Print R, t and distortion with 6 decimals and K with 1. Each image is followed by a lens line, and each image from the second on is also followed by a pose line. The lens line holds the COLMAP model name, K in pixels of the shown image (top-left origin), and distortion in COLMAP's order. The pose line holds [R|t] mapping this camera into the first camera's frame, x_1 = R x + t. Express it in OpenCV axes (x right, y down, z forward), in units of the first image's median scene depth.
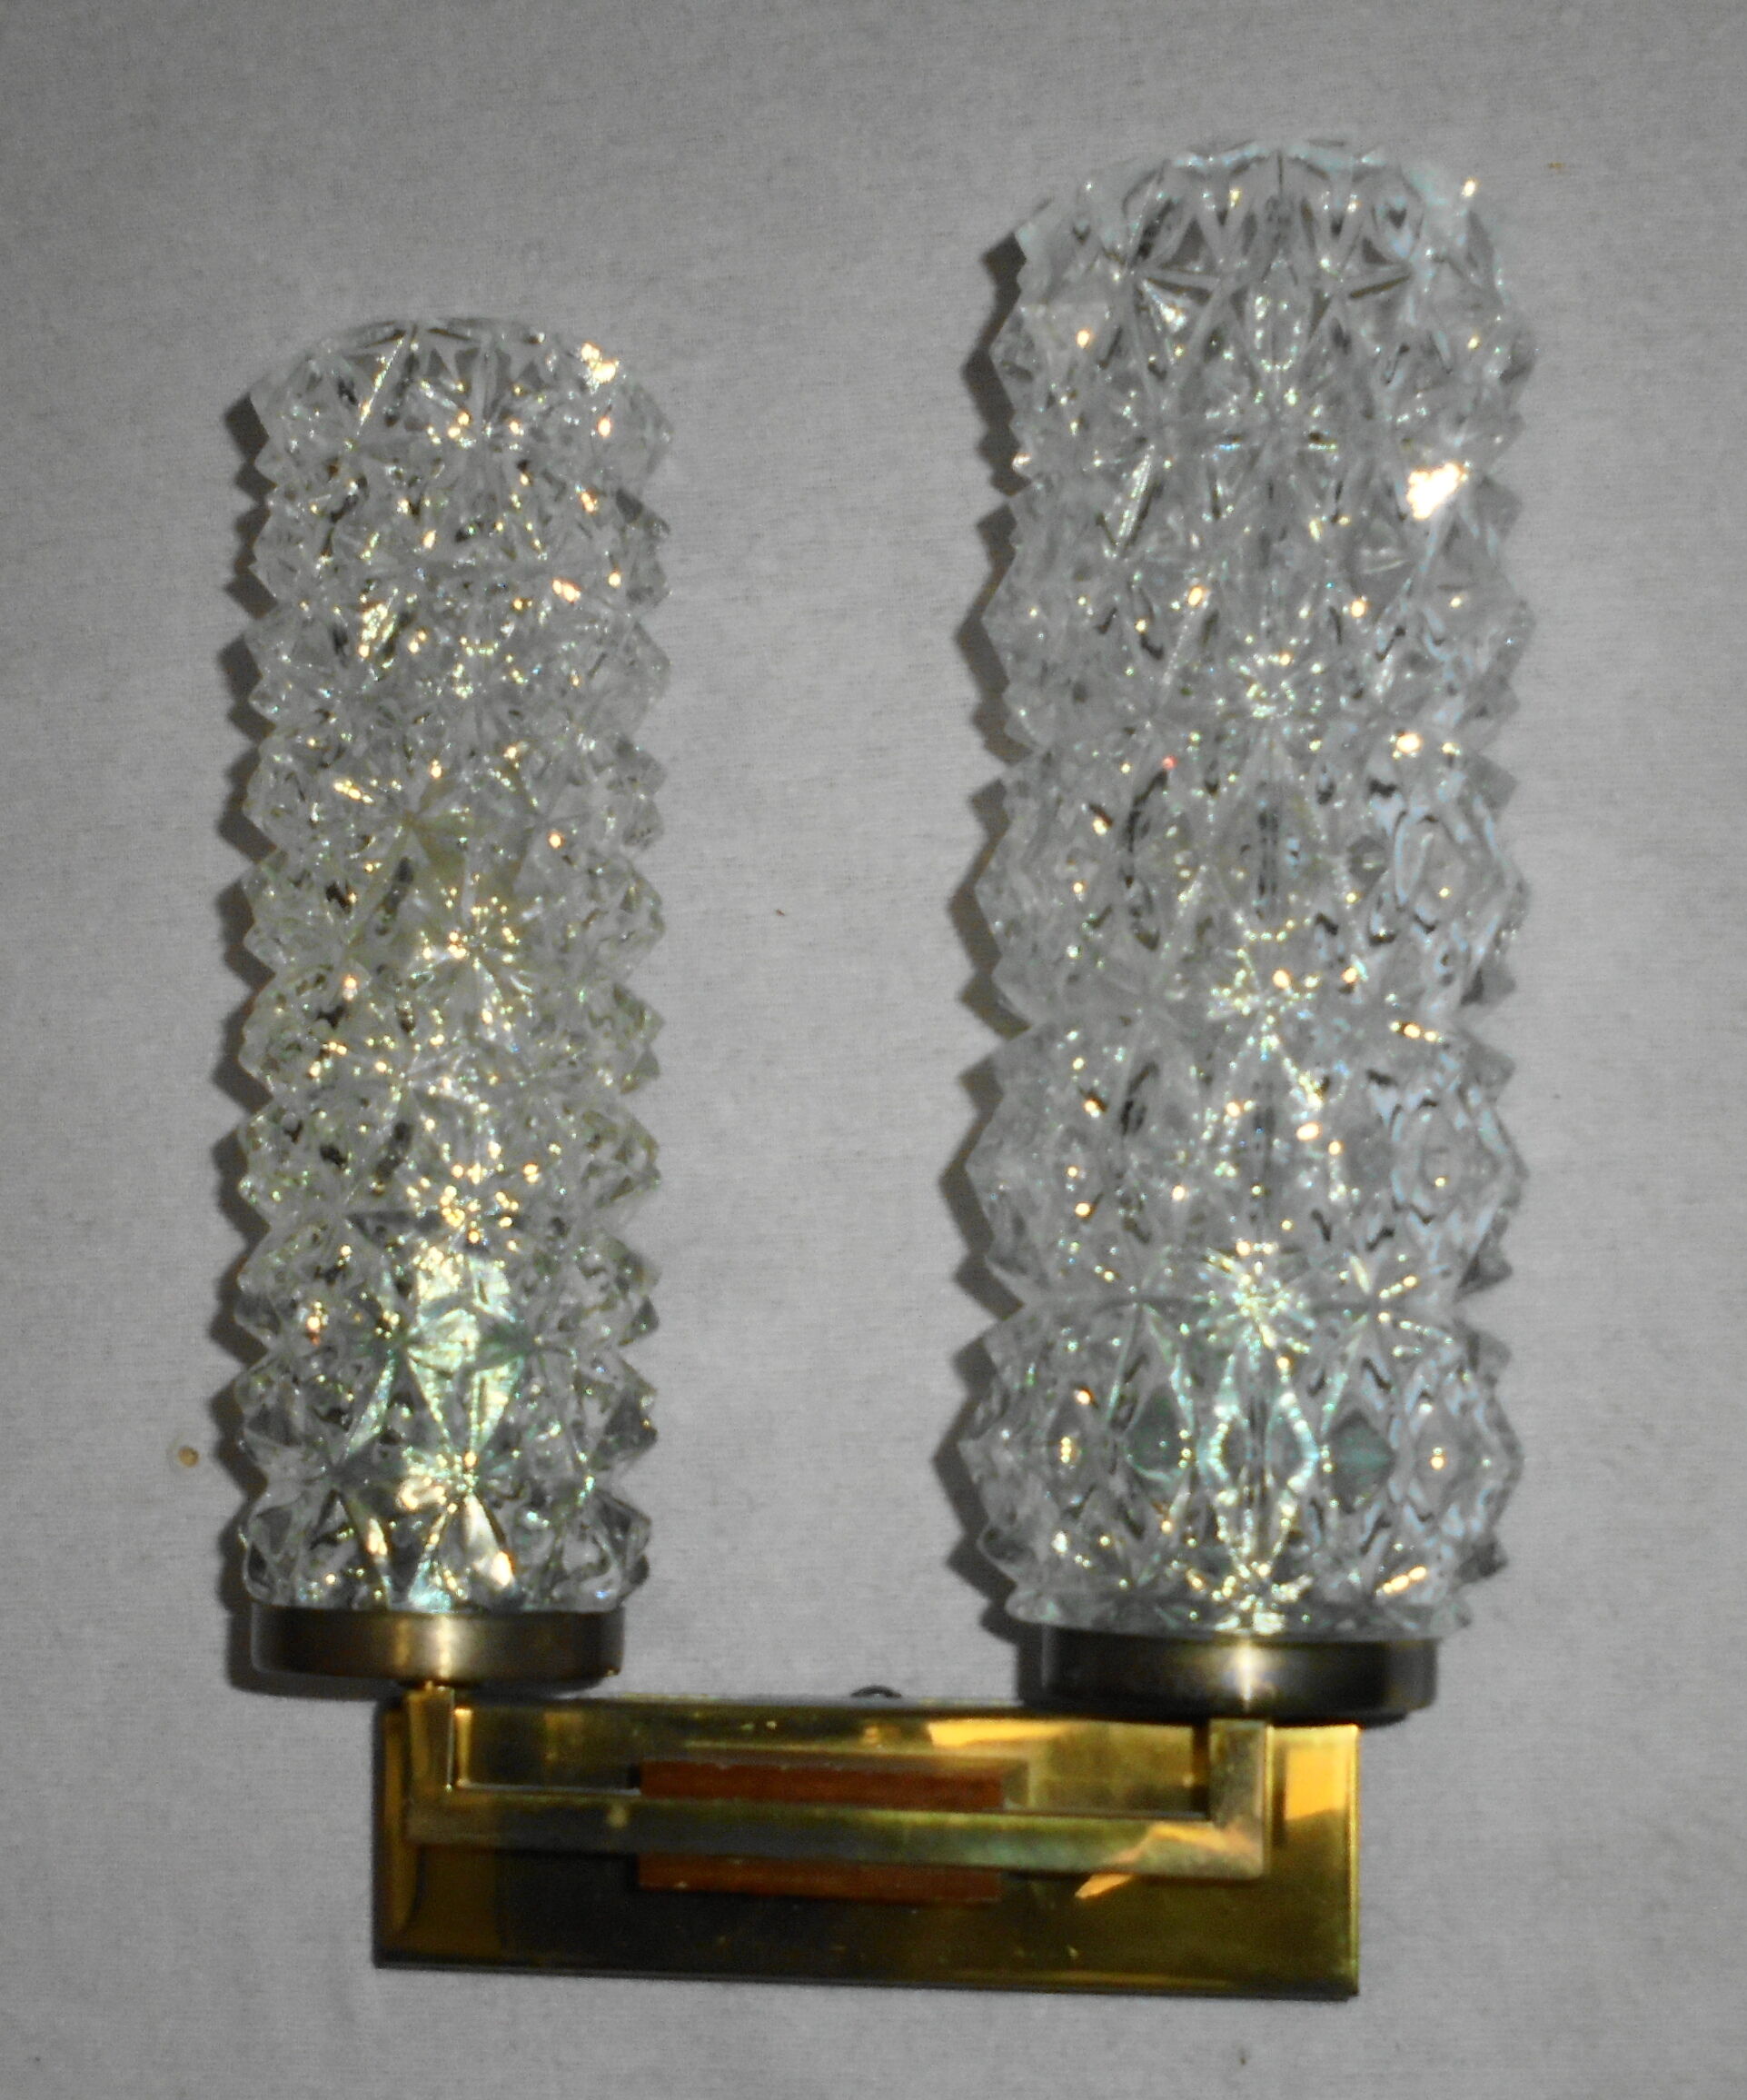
lens RADIAL K [[4553.9, 0, 873.1], [0, 4553.9, 1243.8], [0, 0, 1]] dist [-0.018834, -0.367847]
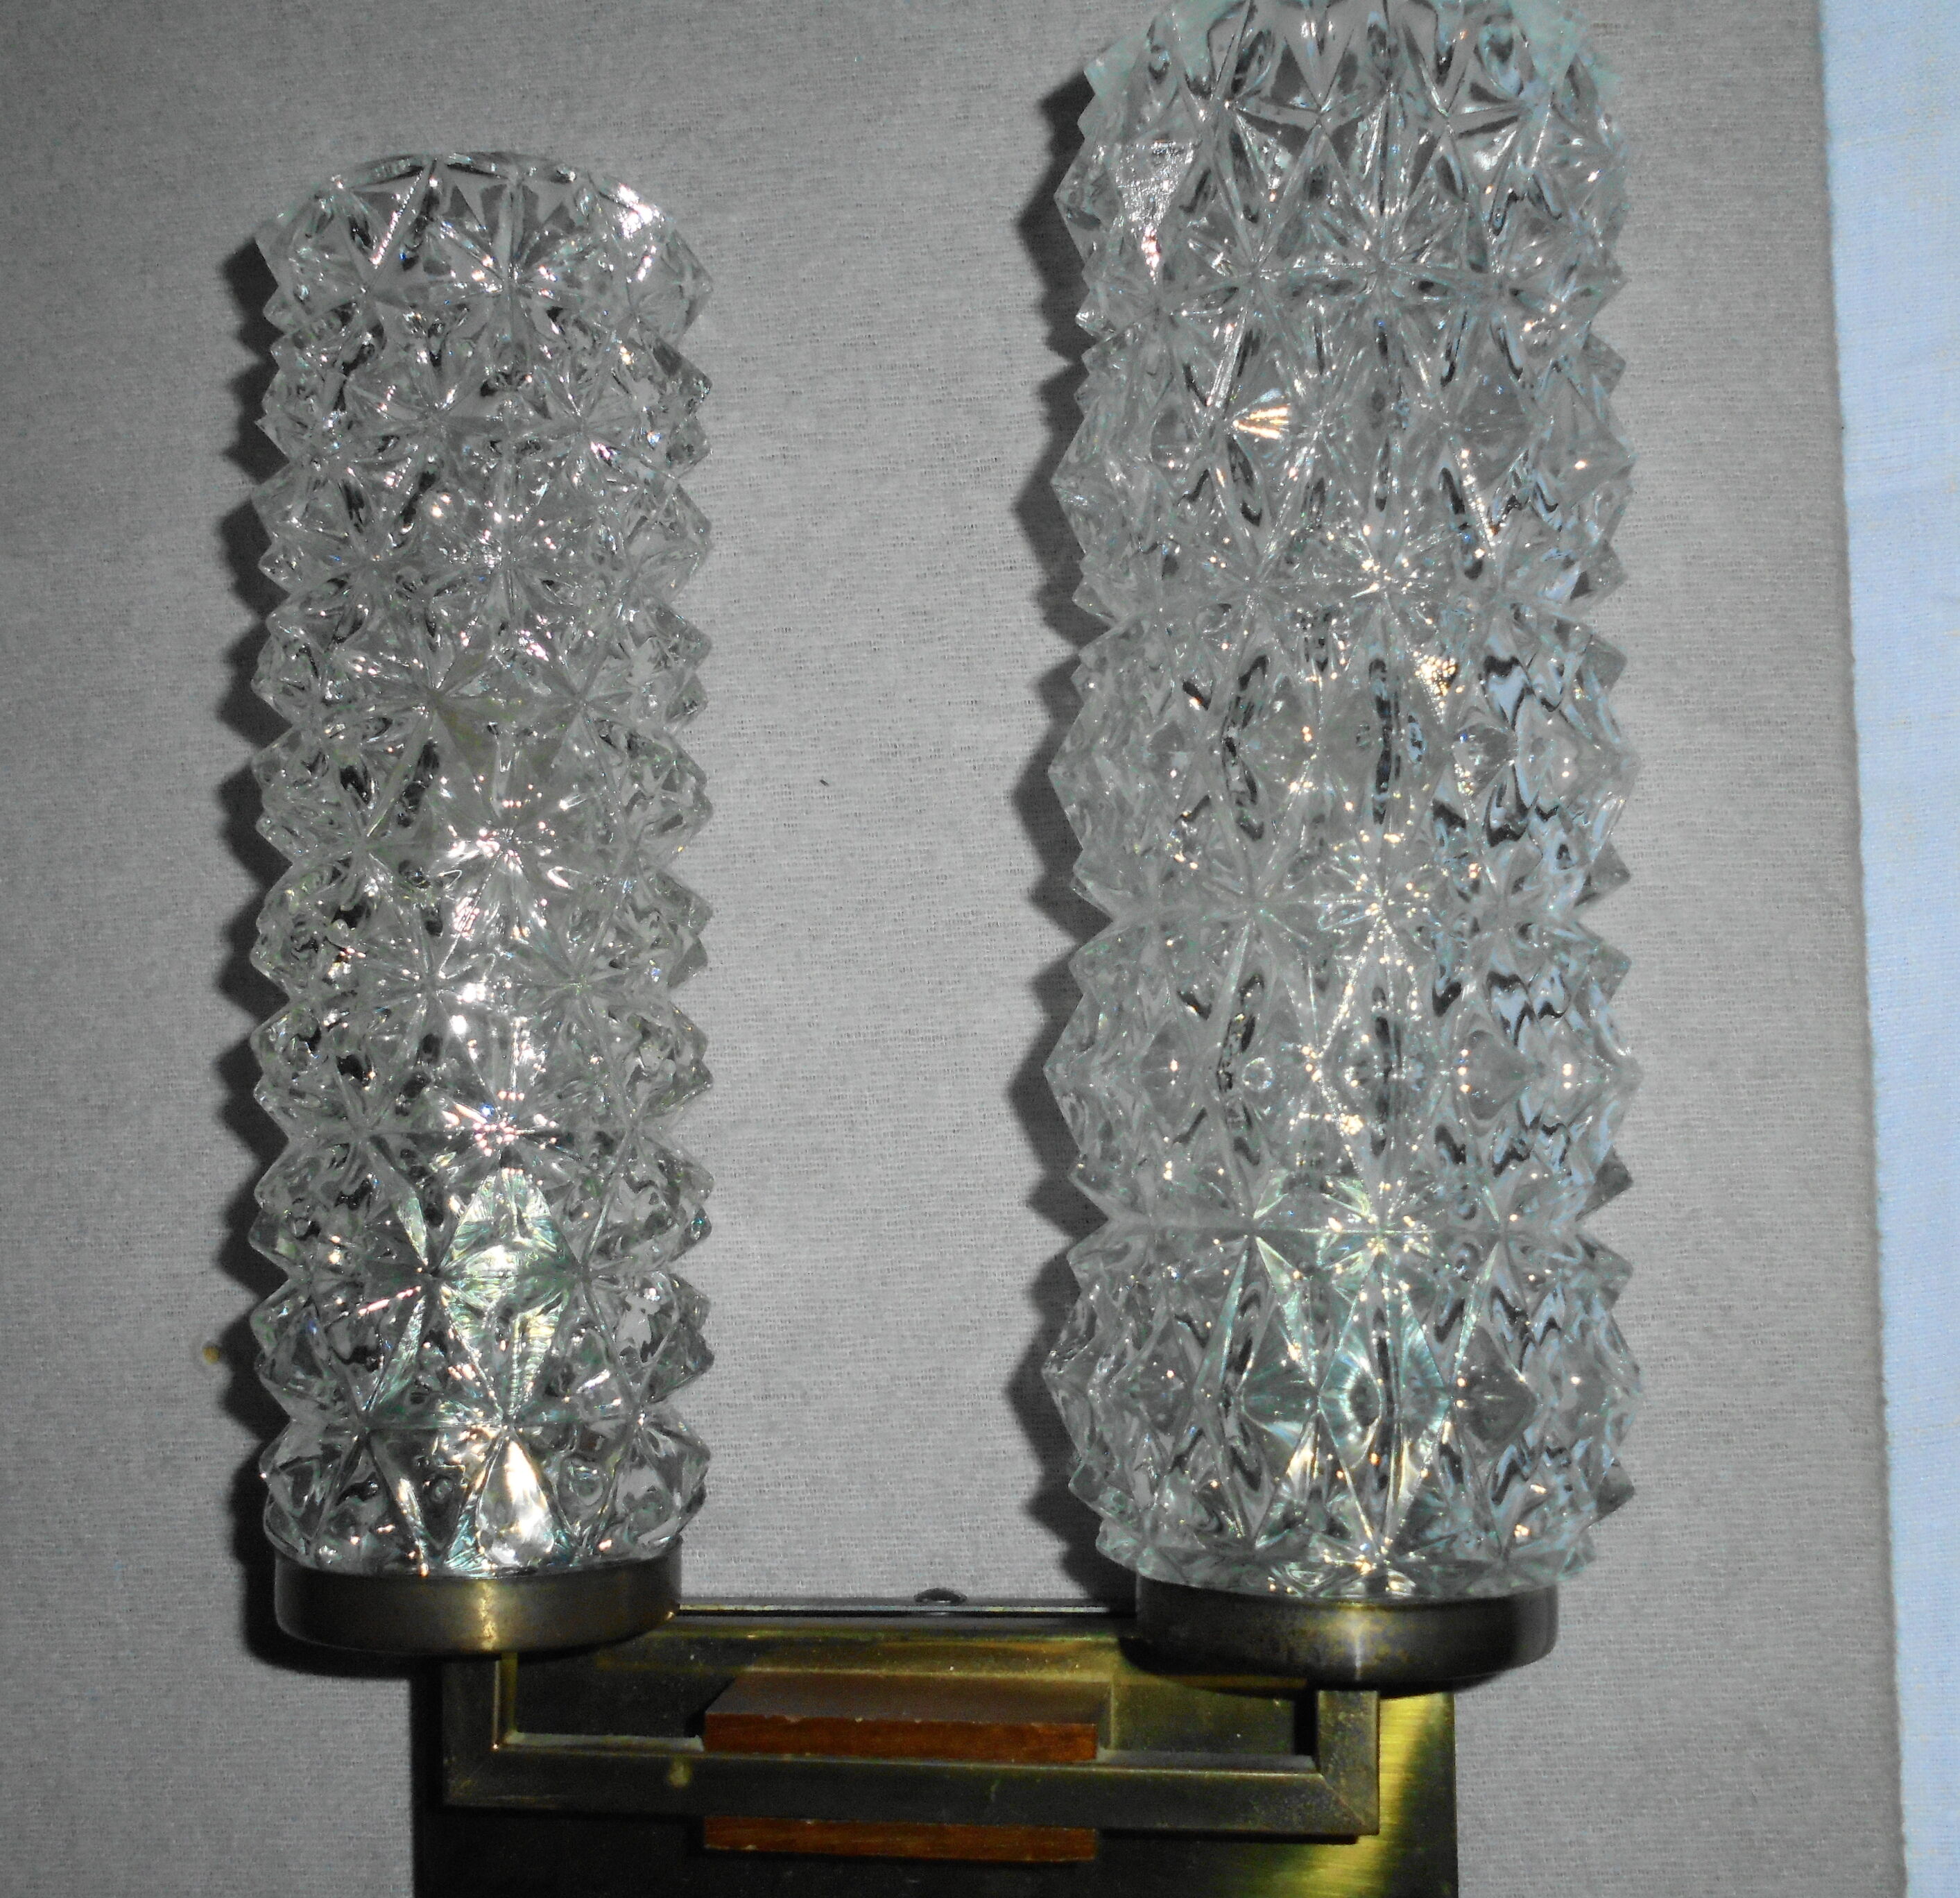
lens RADIAL K [[2949.0, 0, 1098.3], [0, 2949.0, 931.9], [0, 0, 1]] dist [-0.063840, 0.078076]
pose [[0.993676, -0.011986, 0.111641, -0.035198], [0.009609, 0.999716, 0.021805, -0.057500], [-0.111870, -0.020595, 0.993509, 0.393023]]
